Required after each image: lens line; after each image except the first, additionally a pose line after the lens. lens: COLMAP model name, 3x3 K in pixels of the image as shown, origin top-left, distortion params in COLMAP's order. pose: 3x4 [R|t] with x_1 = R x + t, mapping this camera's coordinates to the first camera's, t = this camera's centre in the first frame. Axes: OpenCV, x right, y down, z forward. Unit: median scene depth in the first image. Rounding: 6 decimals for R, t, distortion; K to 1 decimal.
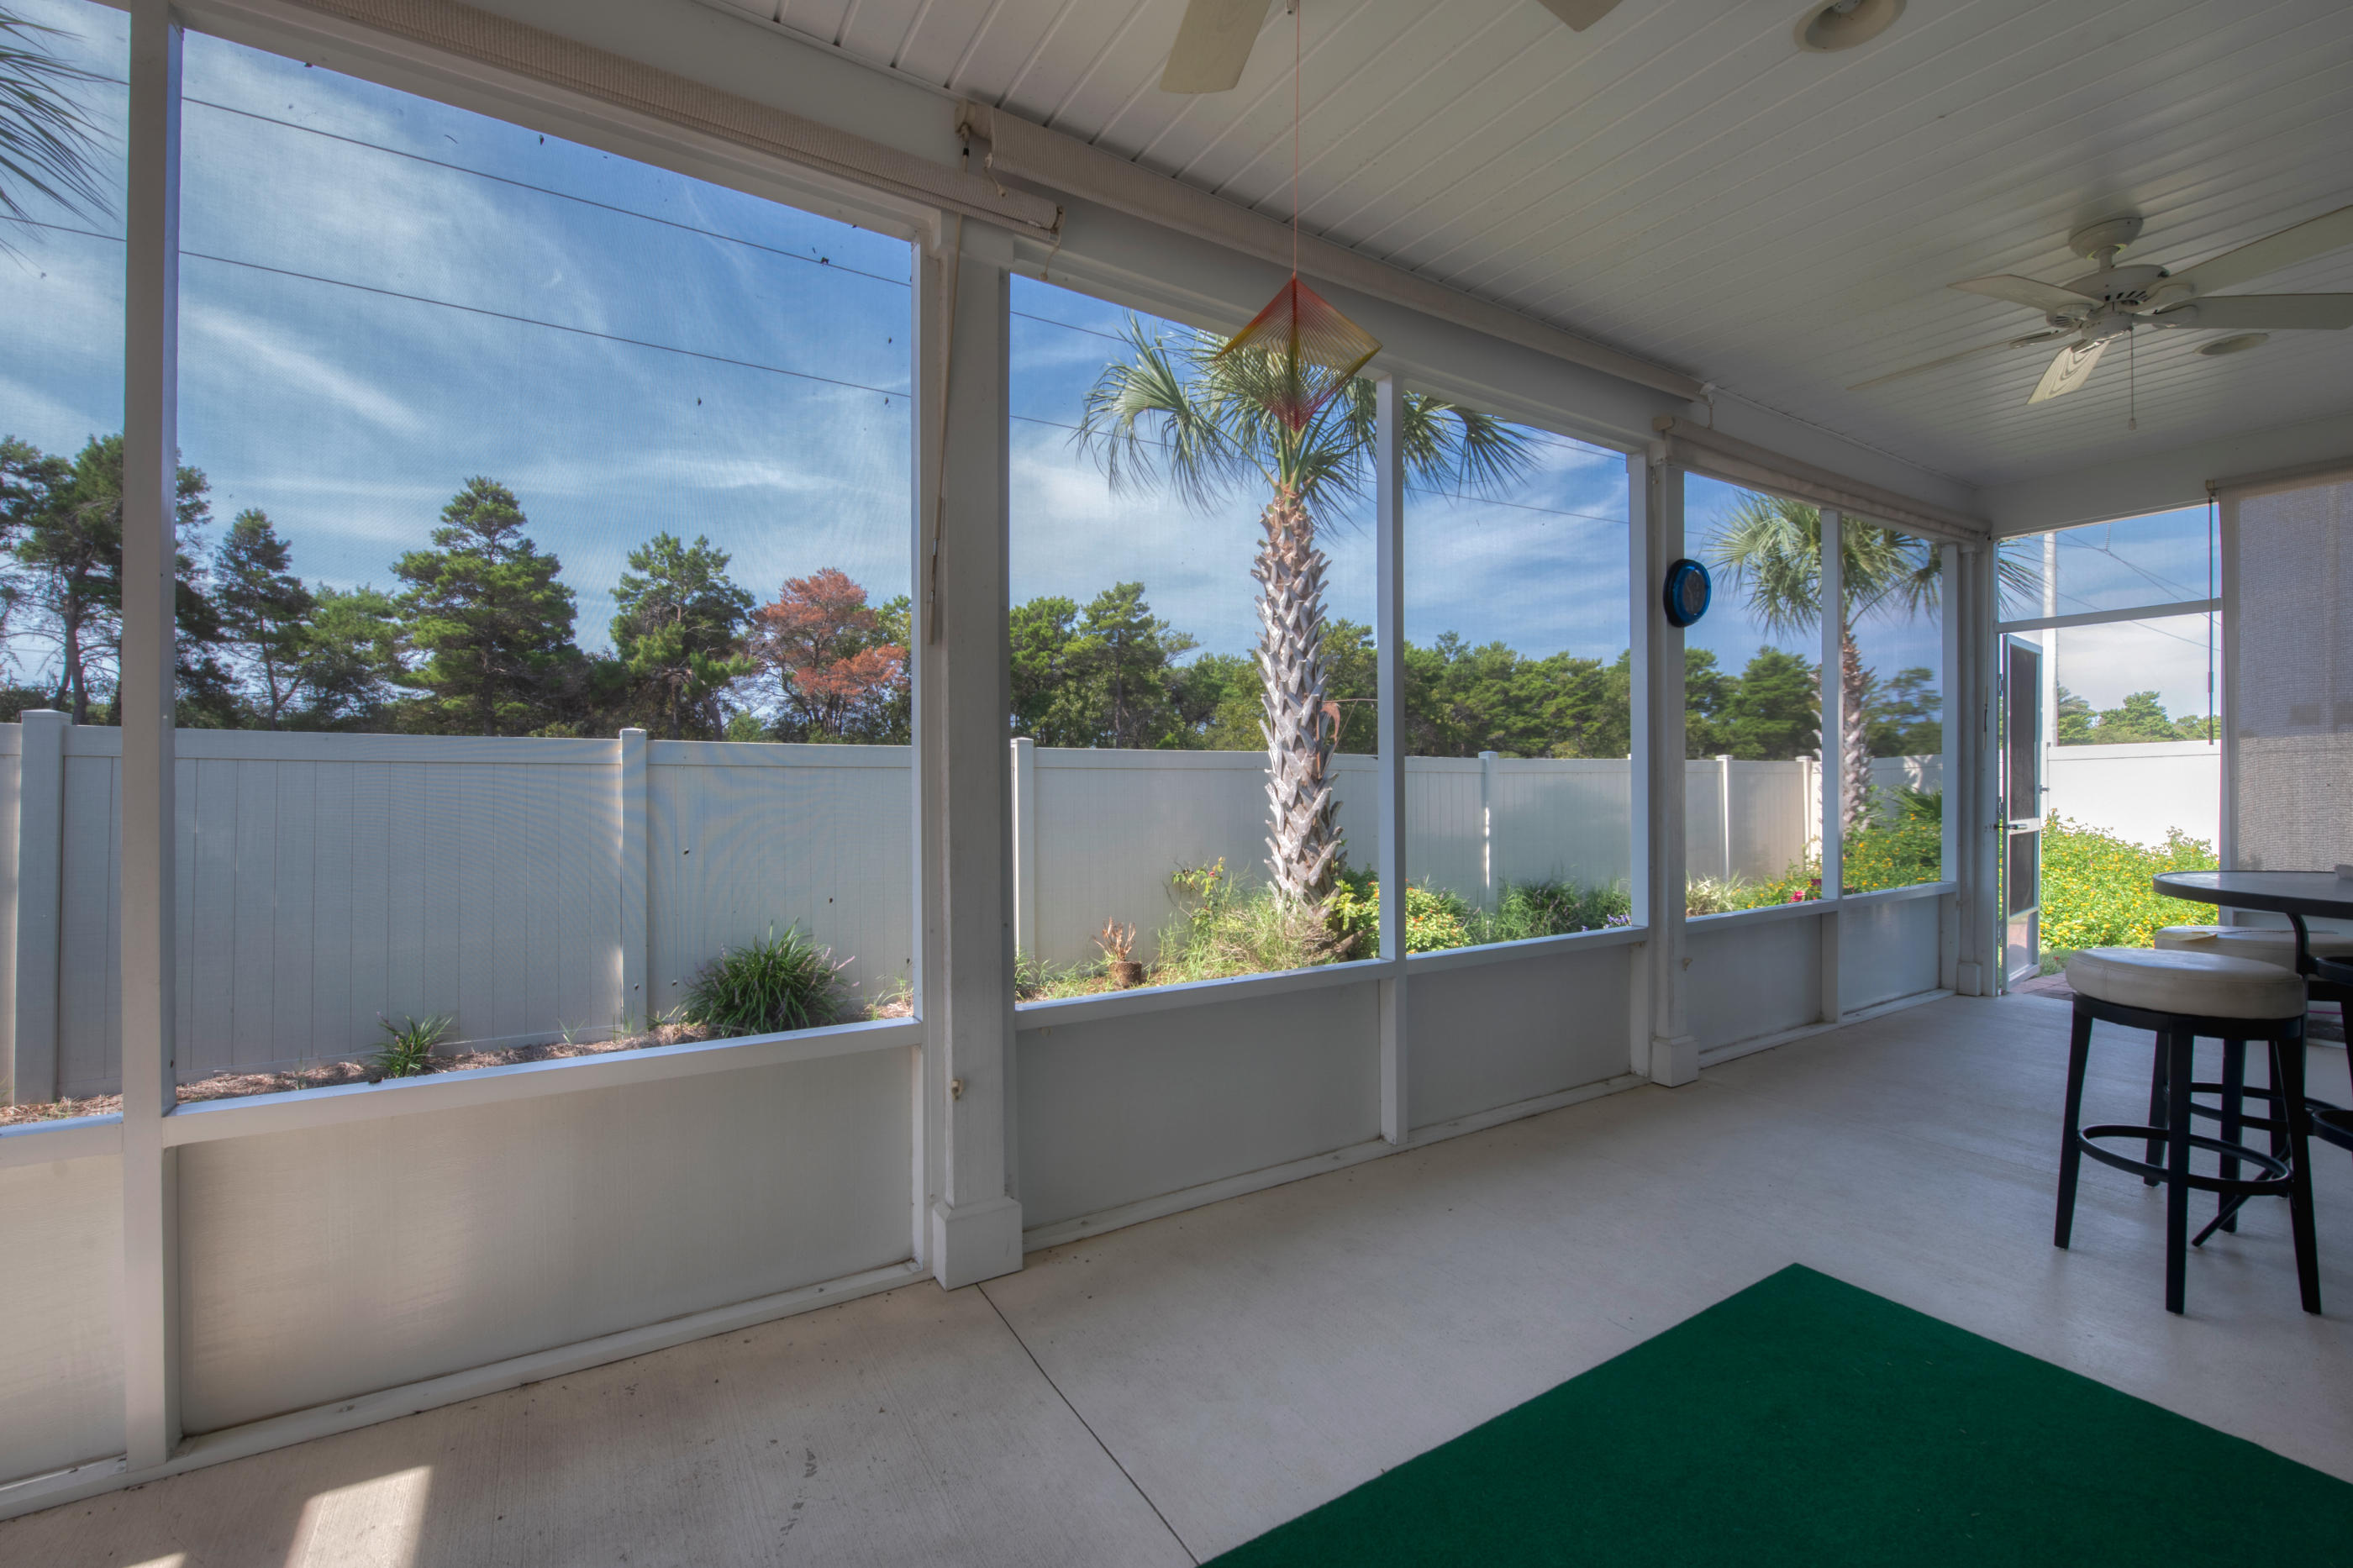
lens RADIAL K [[966.6, 0, 1179.0], [0, 966.6, 785.2], [0, 0, 1]] dist [-0.002630, -0.000102]
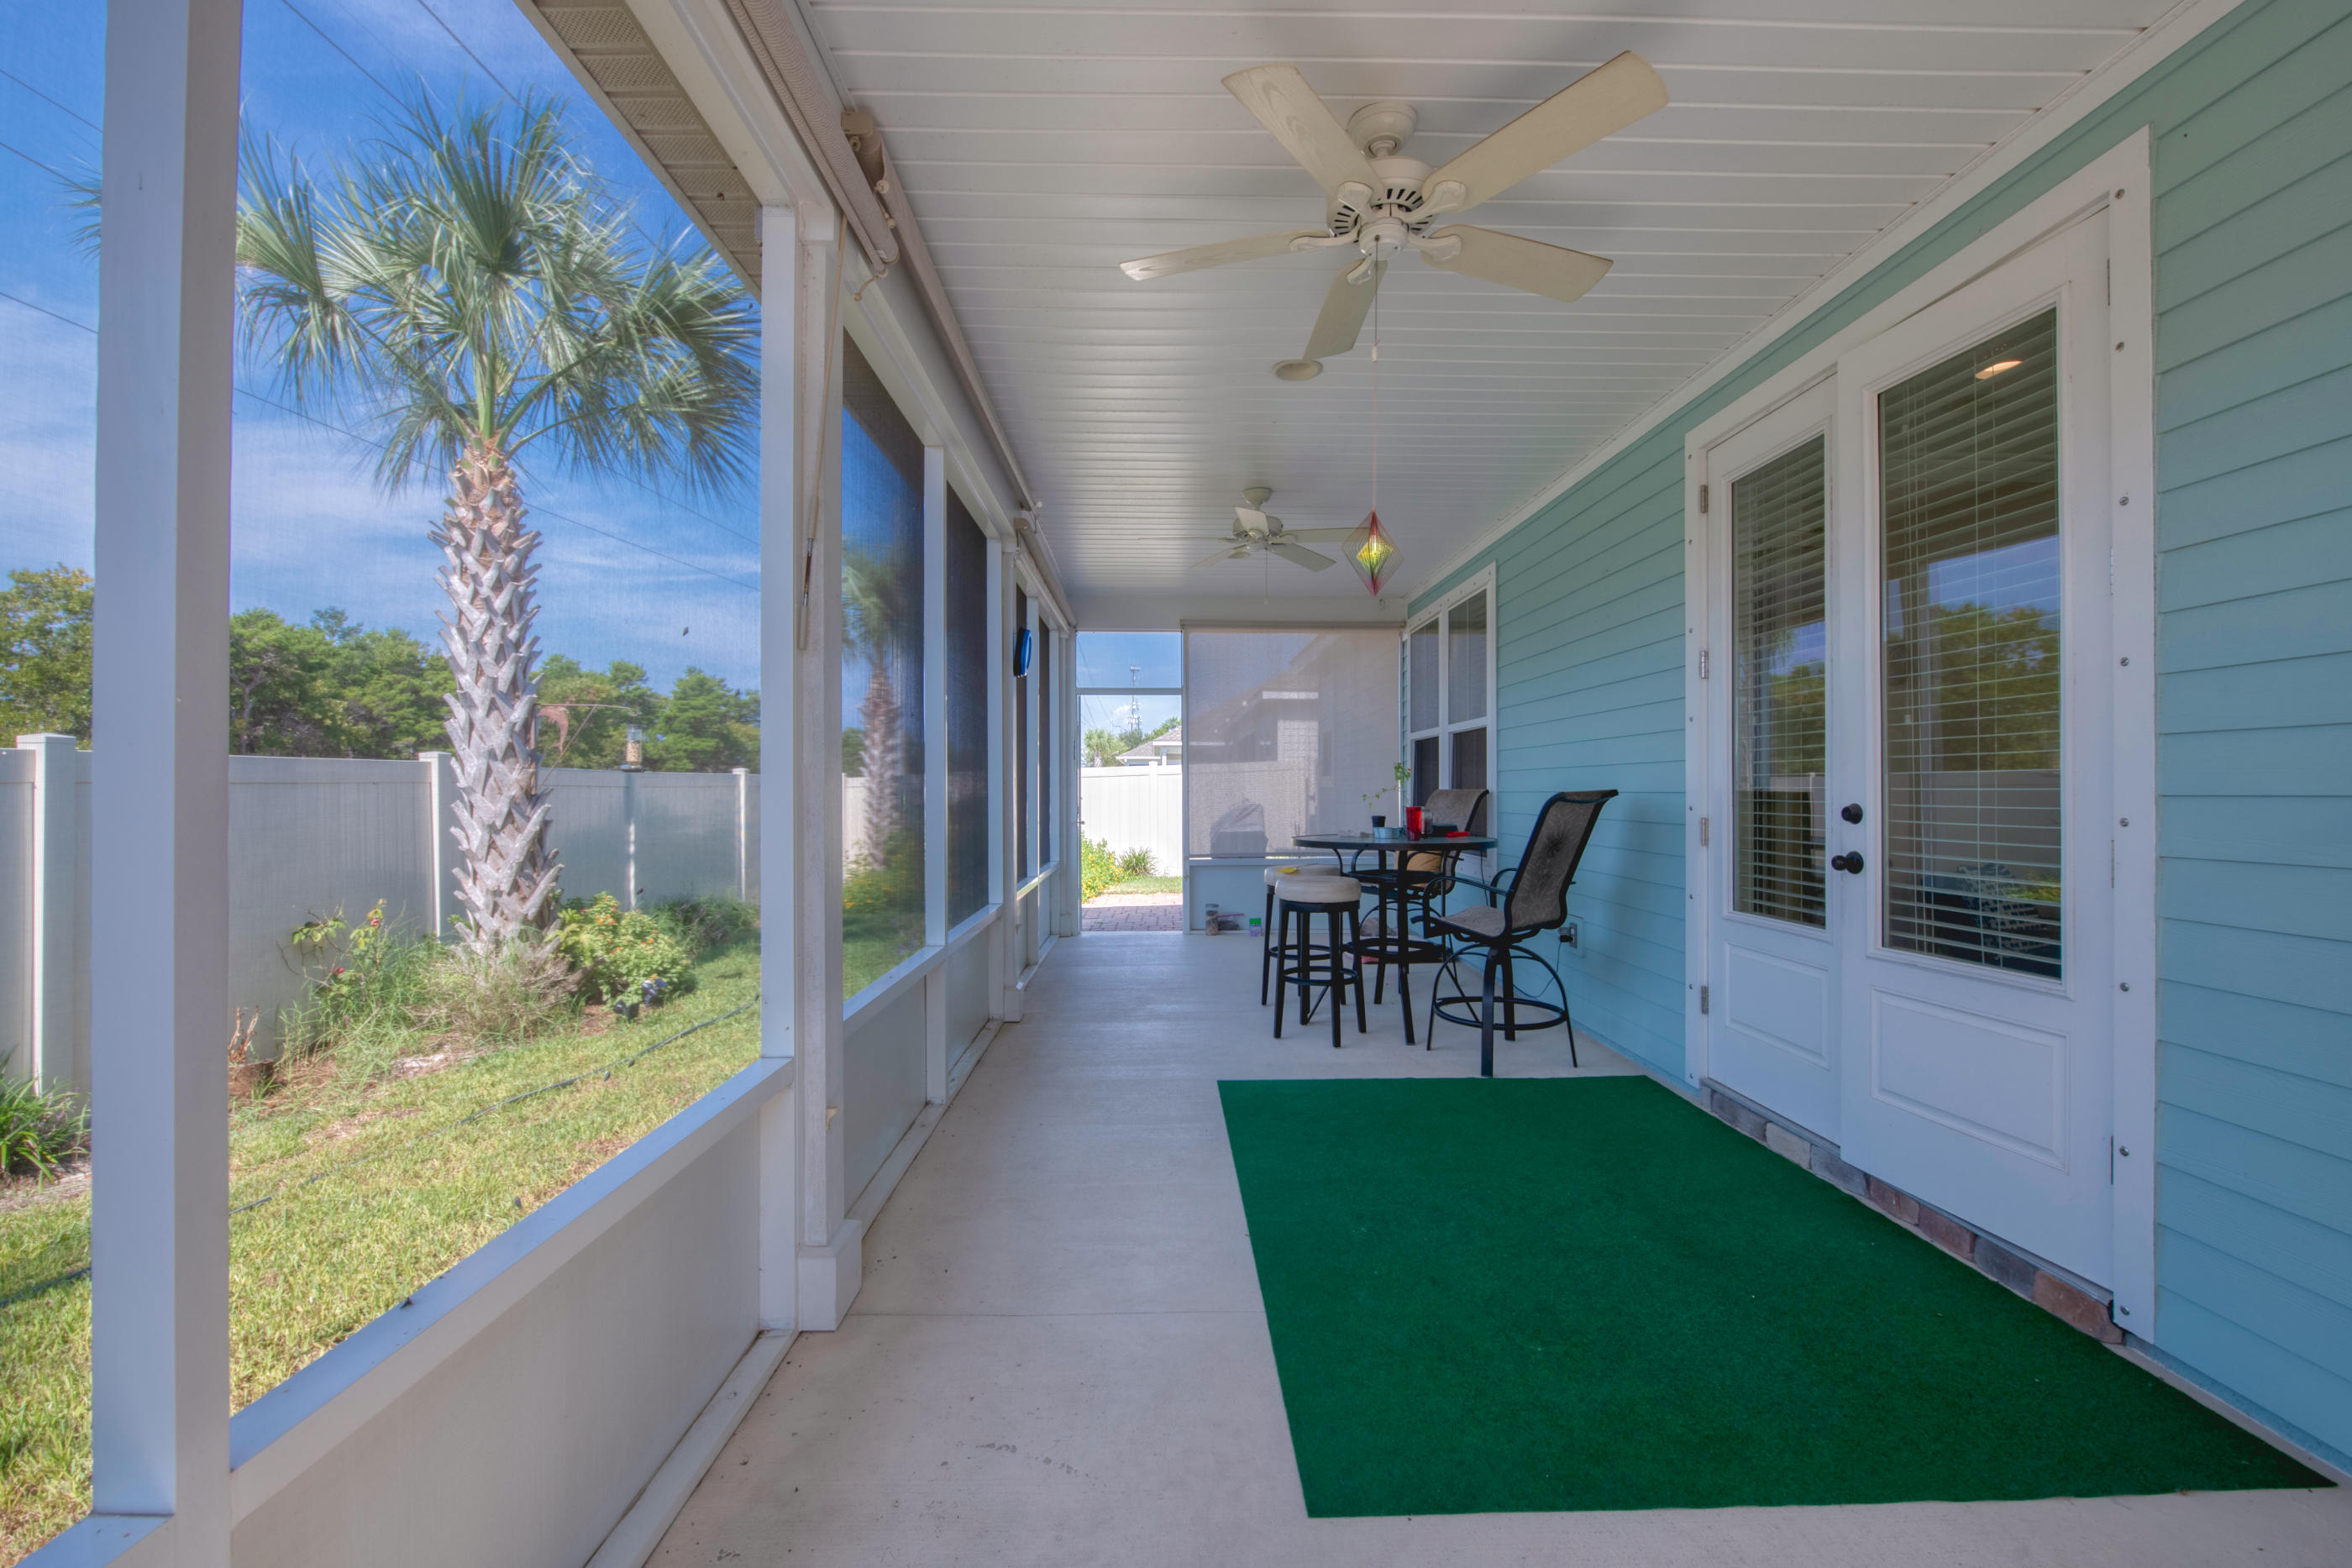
lens RADIAL K [[966.1, 0, 1189.4], [0, 966.1, 777.3], [0, 0, 1]] dist [-0.002630, -0.000102]
pose [[0.497258, 0.006202, 0.867581, -0.307930], [0.014159, 0.999783, -0.015263, -0.000302], [-0.867487, 0.019874, 0.497062, 0.074382]]
